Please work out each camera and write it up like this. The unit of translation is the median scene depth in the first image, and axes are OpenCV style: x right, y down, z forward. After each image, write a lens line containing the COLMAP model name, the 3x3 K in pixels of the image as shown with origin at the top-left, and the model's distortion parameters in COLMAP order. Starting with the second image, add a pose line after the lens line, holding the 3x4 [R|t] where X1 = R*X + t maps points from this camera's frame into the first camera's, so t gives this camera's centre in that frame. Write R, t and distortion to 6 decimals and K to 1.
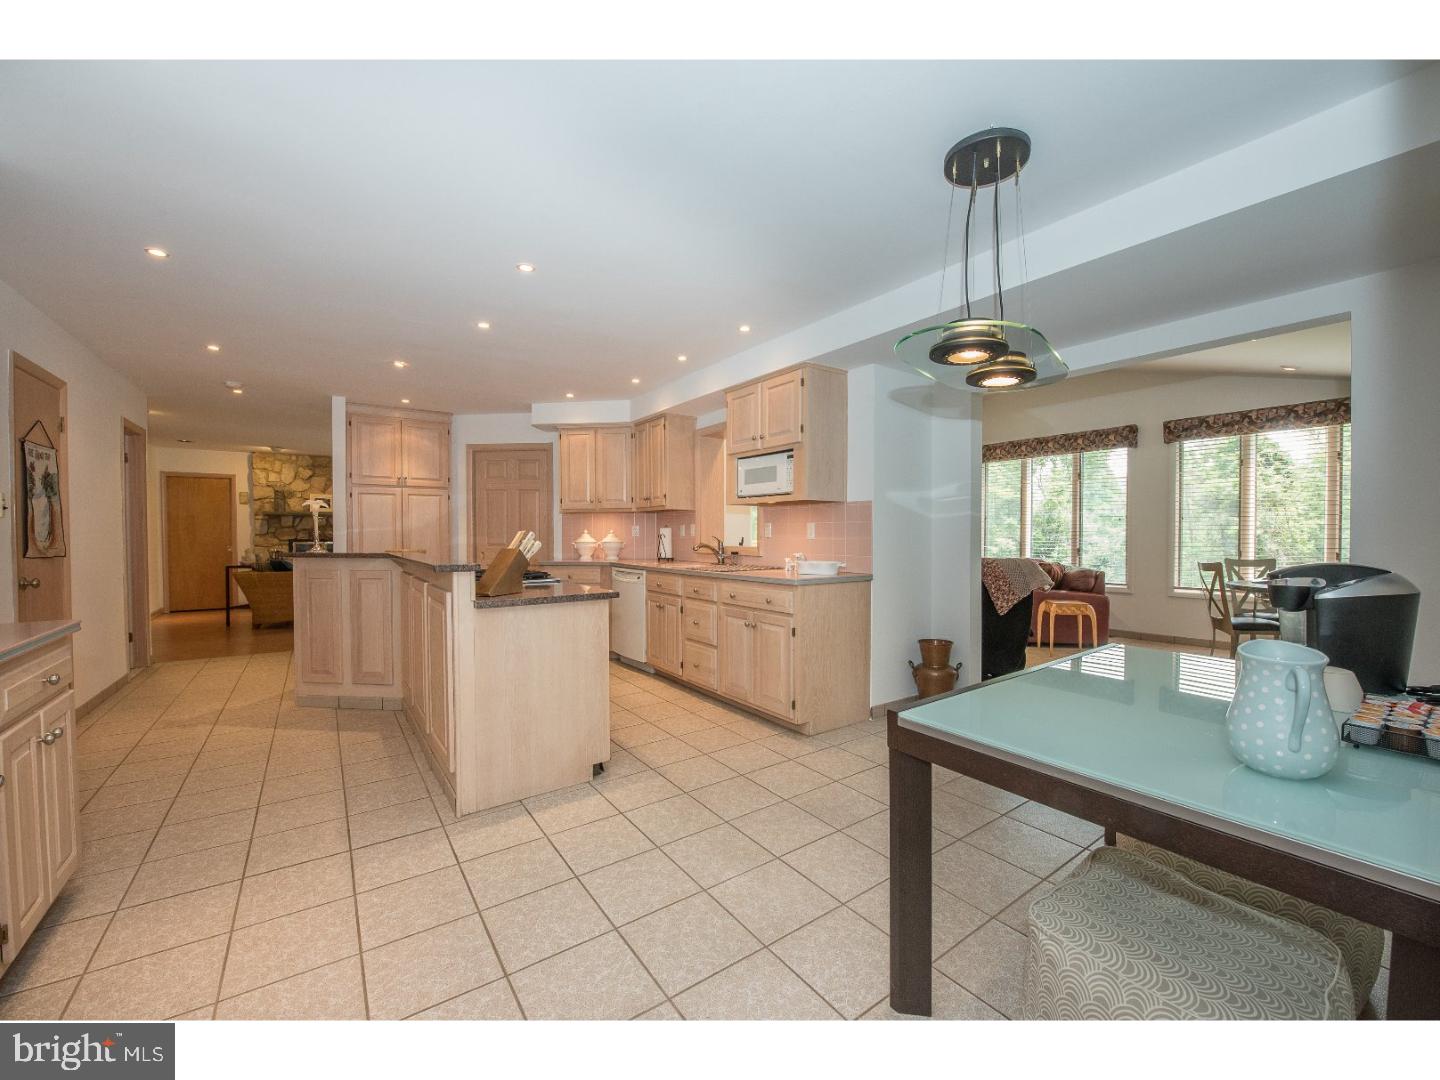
lens RADIAL K [[569.9, 0, 722.9], [0, 569.9, 534.8], [0, 0, 1]] dist [-0.009687, -0.000143]
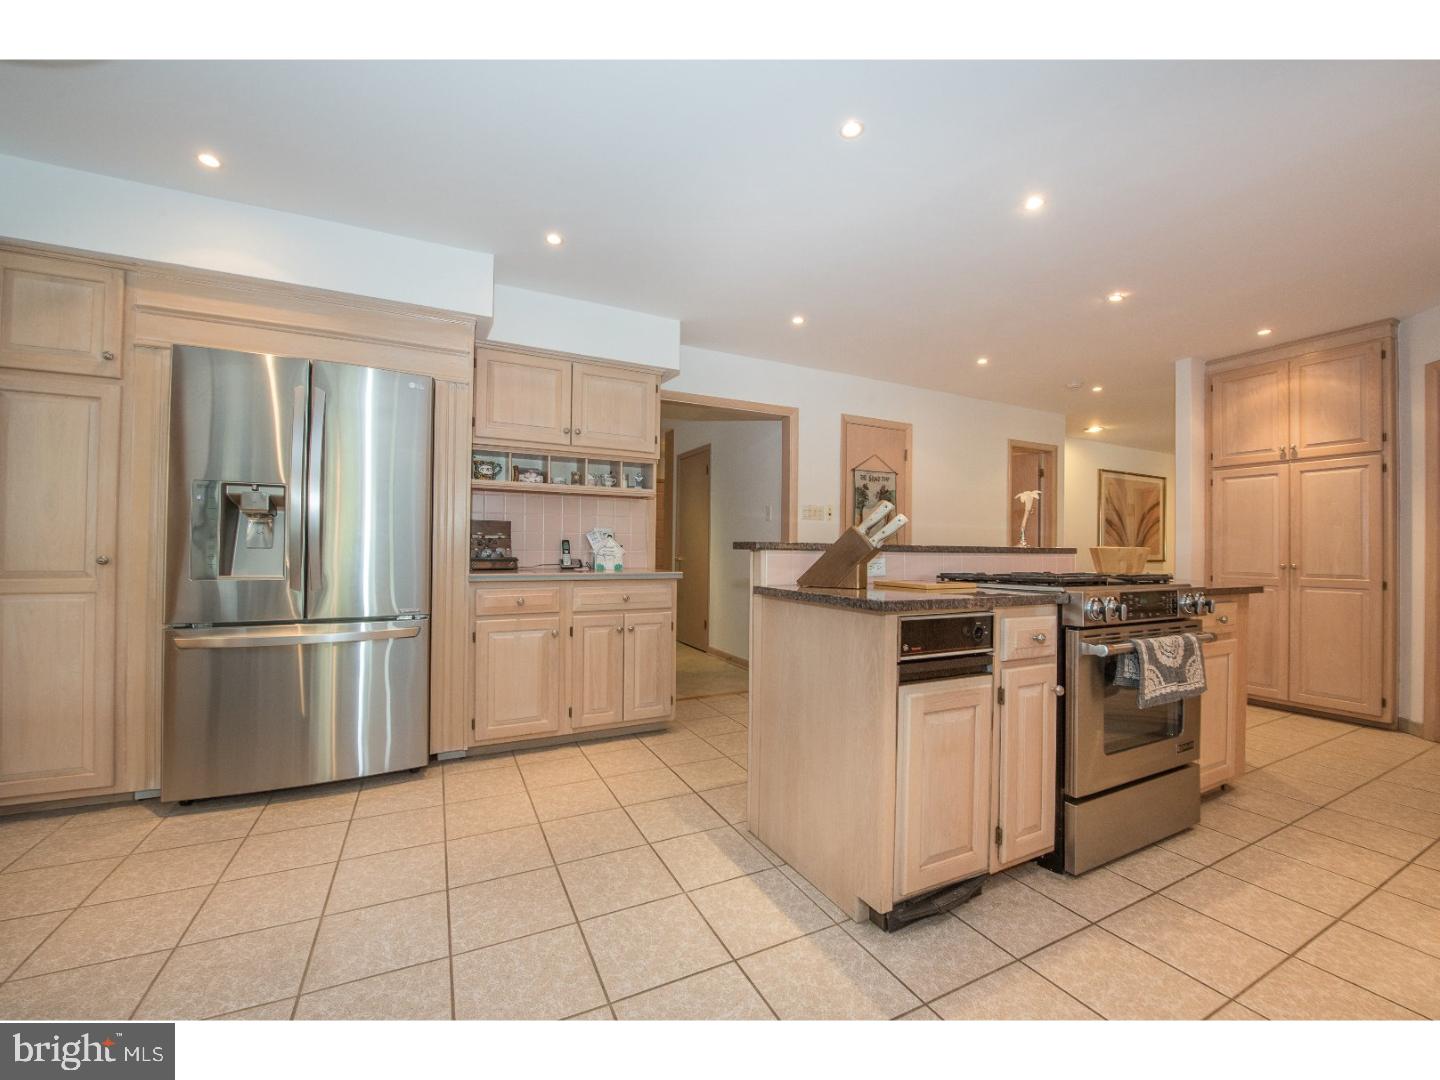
lens RADIAL K [[569.9, 0, 720.2], [0, 569.9, 547.3], [0, 0, 1]] dist [-0.009687, -0.000143]
pose [[-0.148164, -0.002276, -0.988960, 0.192031], [-0.015618, 0.999878, 0.000039, 0.026822], [0.988839, 0.015451, -0.148182, 0.497968]]
